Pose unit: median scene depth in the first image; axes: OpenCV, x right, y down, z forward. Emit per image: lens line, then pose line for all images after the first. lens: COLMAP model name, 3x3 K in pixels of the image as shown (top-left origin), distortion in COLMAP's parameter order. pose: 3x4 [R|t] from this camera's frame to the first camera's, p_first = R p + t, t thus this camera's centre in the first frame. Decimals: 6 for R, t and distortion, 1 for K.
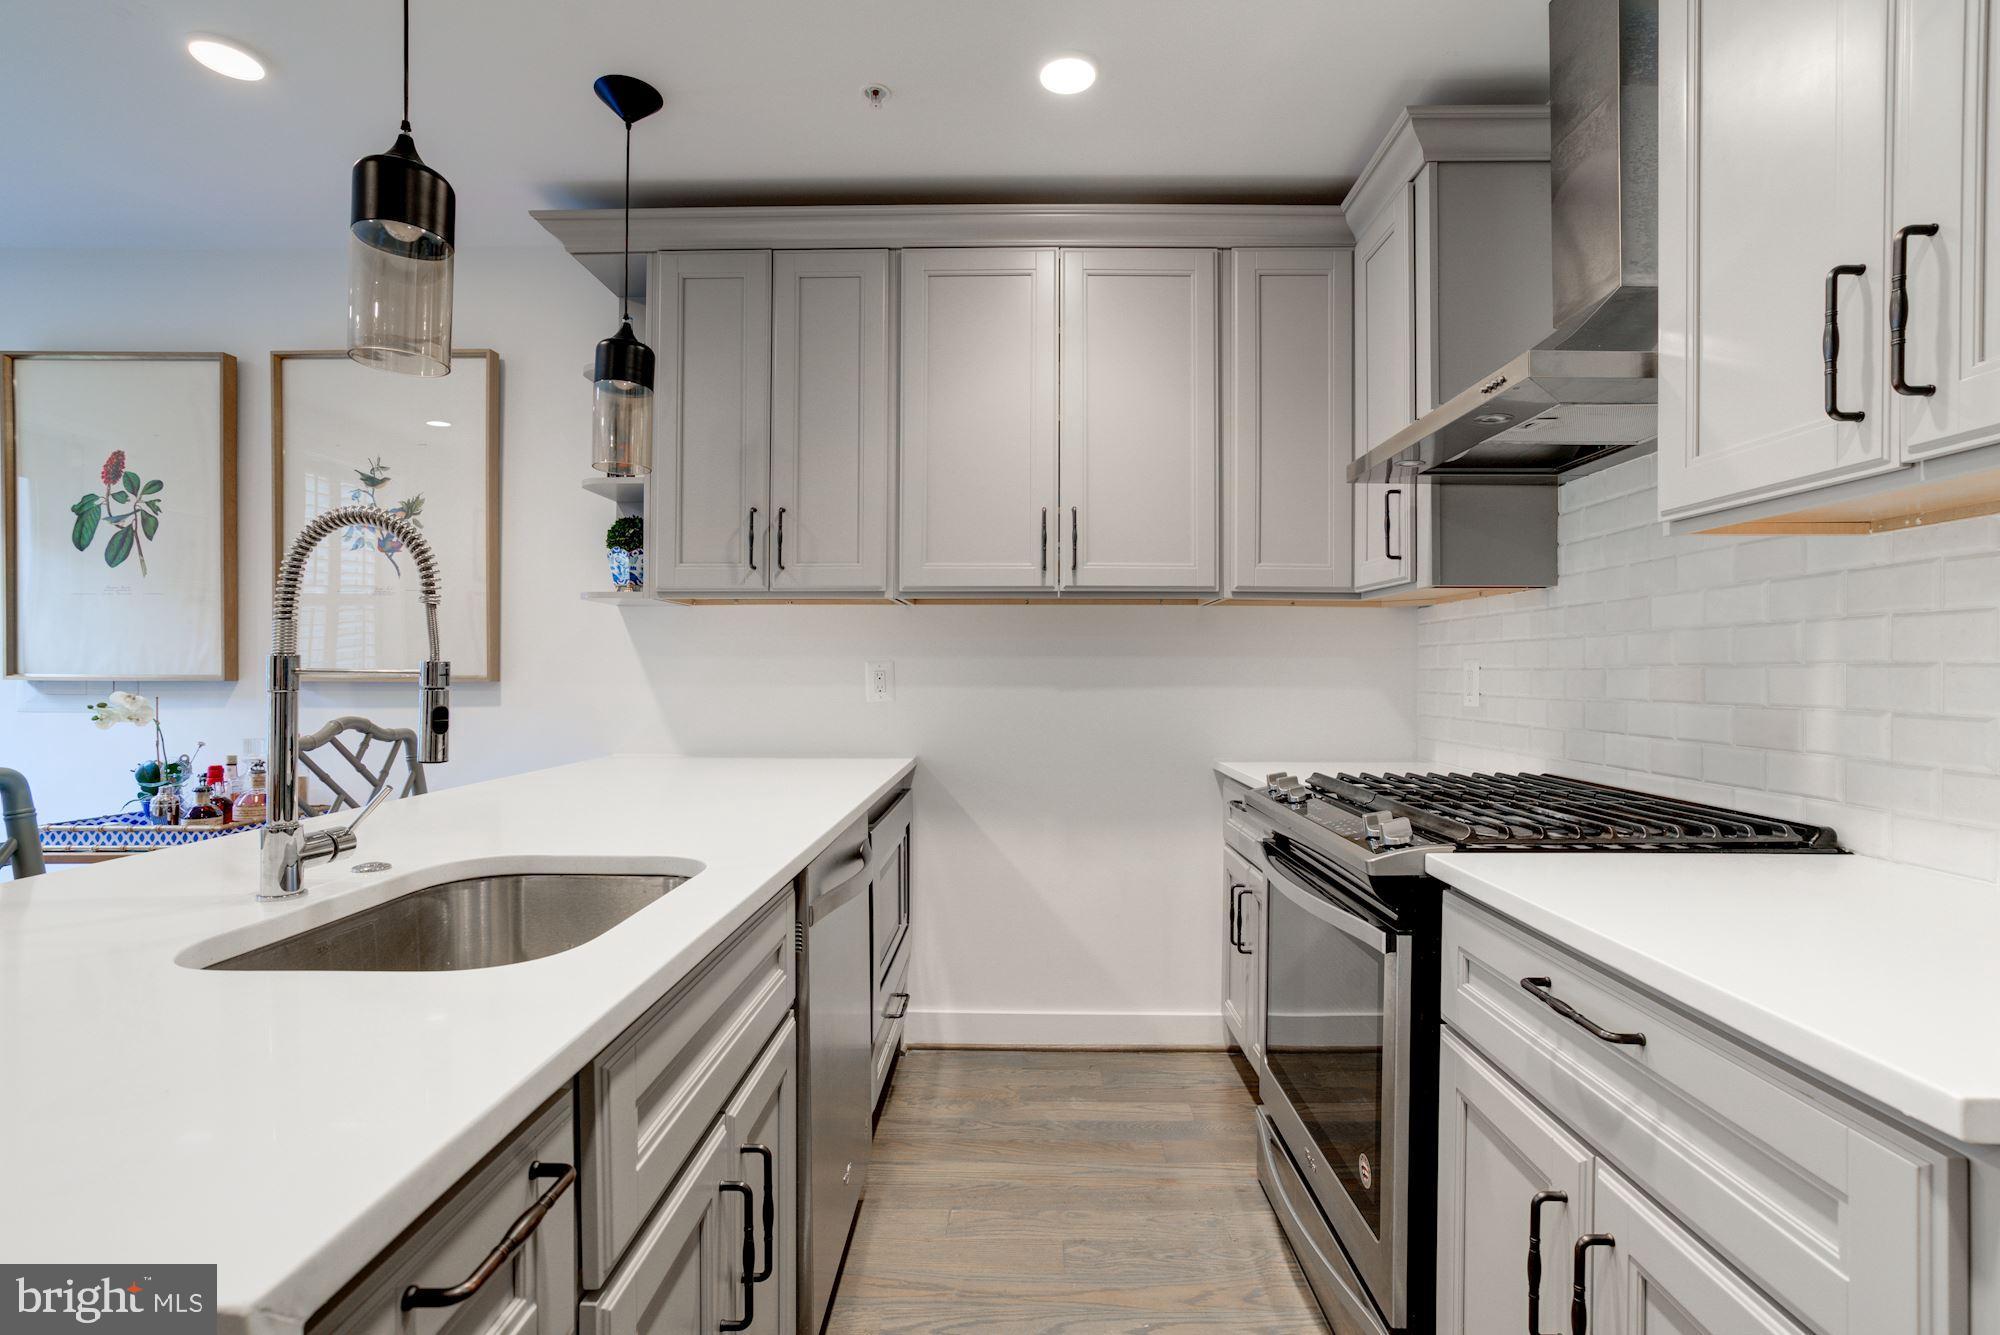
lens RADIAL K [[914.2, 0, 986.1], [0, 914.2, 670.9], [0, 0, 1]] dist [-0.031309, 0.019362]
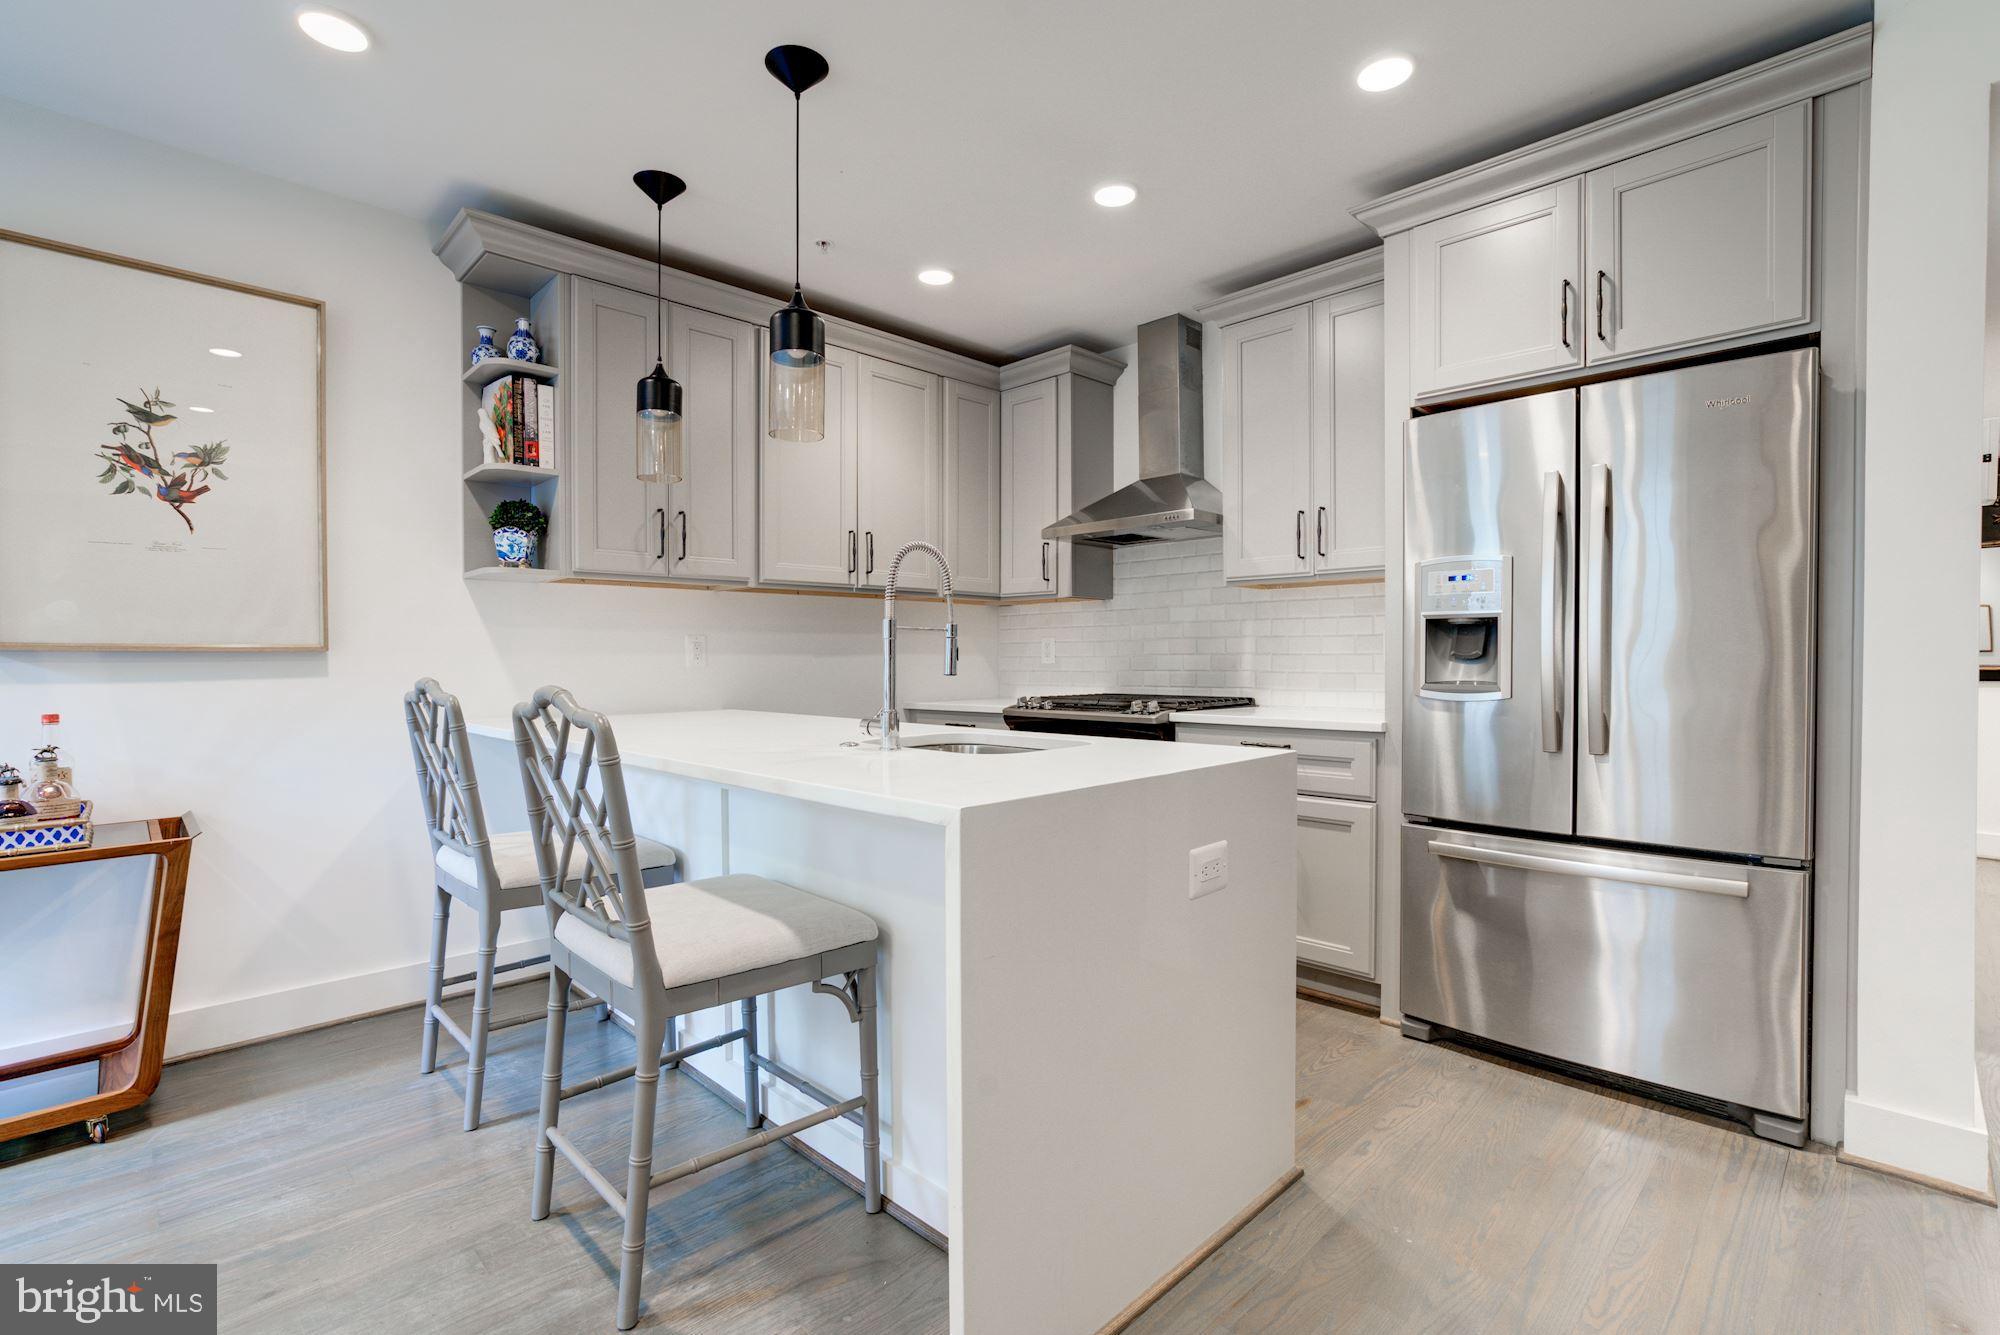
lens RADIAL K [[914.2, 0, 986.1], [0, 914.2, 670.9], [0, 0, 1]] dist [-0.031309, 0.019362]
pose [[0.706577, -0.015799, 0.707460, -0.810569], [0.005376, 0.999842, 0.016960, 0.023062], [-0.707616, -0.008180, 0.706550, -0.185893]]
